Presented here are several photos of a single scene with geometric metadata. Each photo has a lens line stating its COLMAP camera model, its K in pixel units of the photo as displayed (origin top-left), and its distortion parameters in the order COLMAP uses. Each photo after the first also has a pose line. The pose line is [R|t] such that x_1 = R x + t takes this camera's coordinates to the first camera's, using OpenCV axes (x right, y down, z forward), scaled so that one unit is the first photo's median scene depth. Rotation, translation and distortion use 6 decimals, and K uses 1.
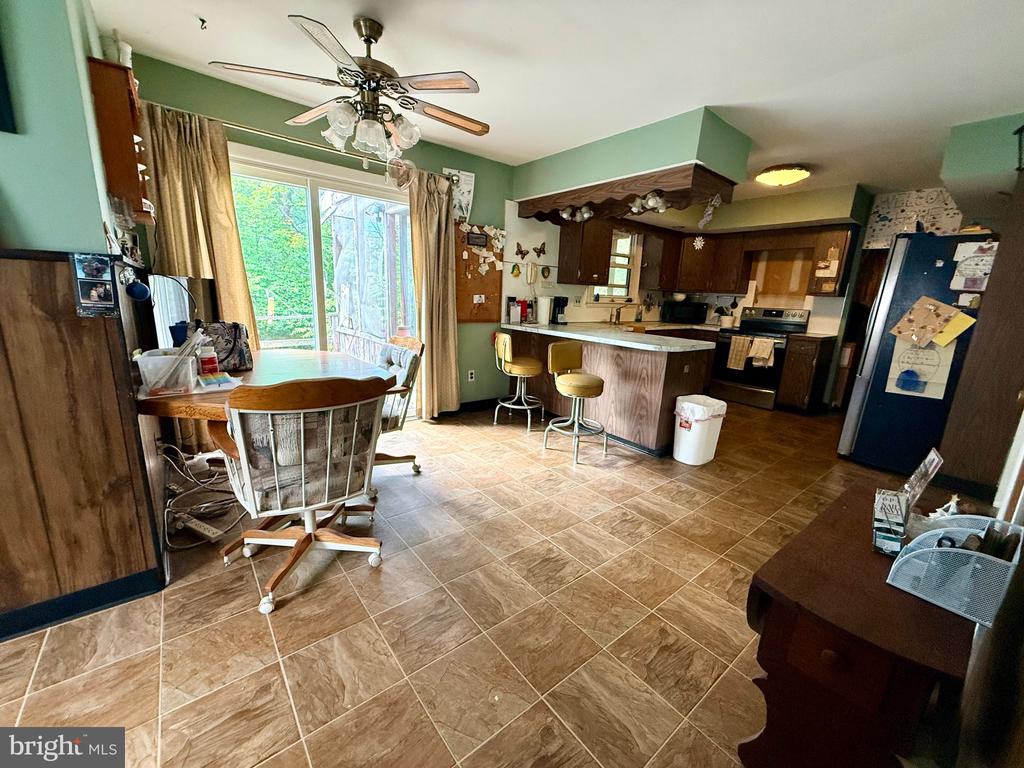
lens RADIAL K [[405.4, 0, 506.6], [0, 405.4, 386.0], [0, 0, 1]] dist [-0.004376, -0.000286]
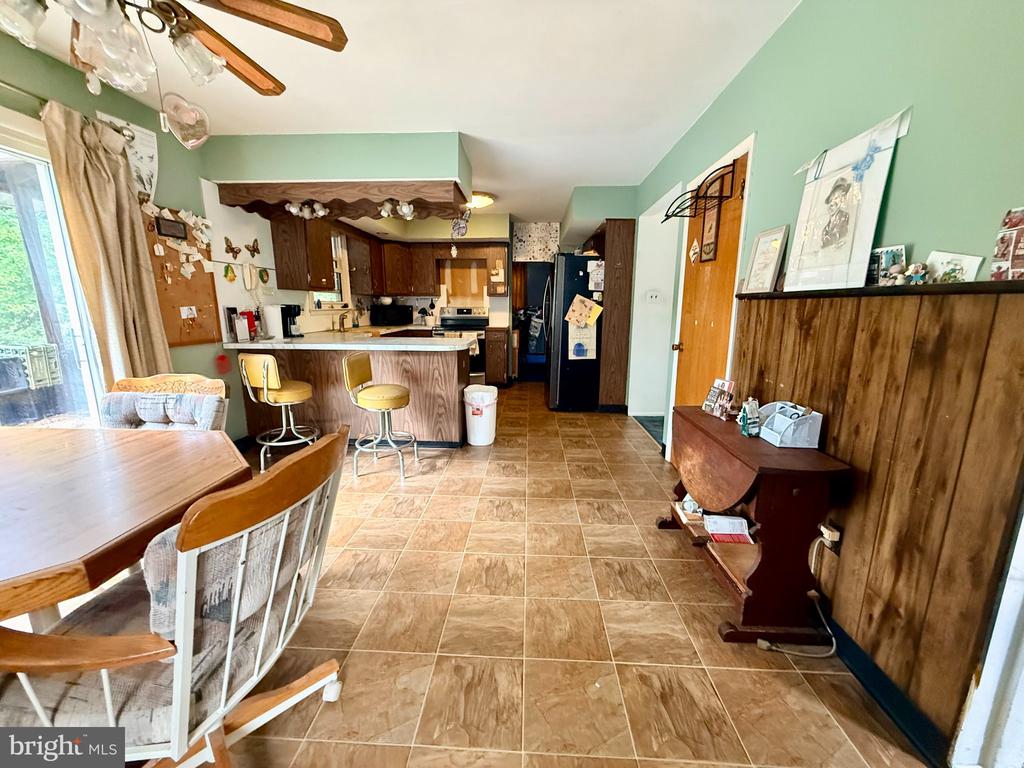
lens RADIAL K [[405.4, 0, 509.3], [0, 405.4, 386.3], [0, 0, 1]] dist [-0.004376, -0.000286]
pose [[0.663363, -0.185148, 0.725031, -0.237351], [0.191055, 0.978700, 0.075122, -0.033363], [-0.723497, 0.088688, 0.684607, 0.118368]]
